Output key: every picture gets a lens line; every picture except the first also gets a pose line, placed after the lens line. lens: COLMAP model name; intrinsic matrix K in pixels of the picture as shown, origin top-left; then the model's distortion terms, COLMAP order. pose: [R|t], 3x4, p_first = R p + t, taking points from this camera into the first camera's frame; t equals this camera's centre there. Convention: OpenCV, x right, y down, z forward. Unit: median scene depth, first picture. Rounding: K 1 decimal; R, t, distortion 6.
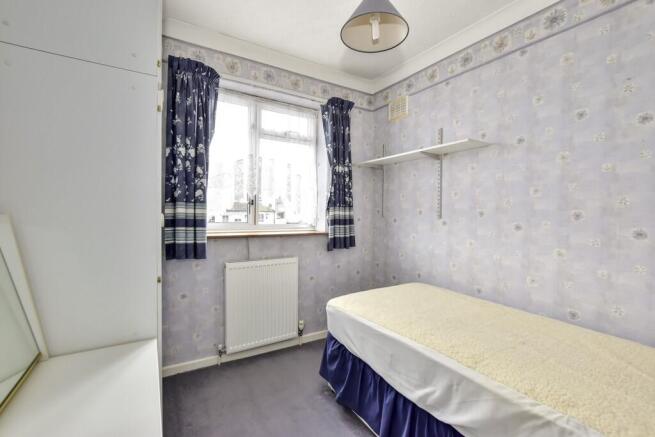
lens RADIAL K [[287.4, 0, 327.5], [0, 287.4, 218.5], [0, 0, 1]] dist [0.000172, 0.003795]
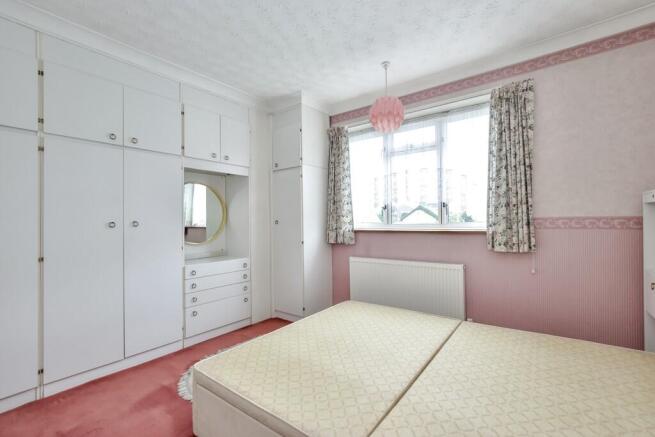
lens RADIAL K [[287.4, 0, 327.5], [0, 287.4, 218.5], [0, 0, 1]] dist [0.000172, 0.003795]
pose [[0.351969, -0.034885, -0.935361, 0.838333], [-0.007852, 0.999160, -0.040219, 0.047092], [0.935979, 0.021500, 0.351399, 0.273159]]
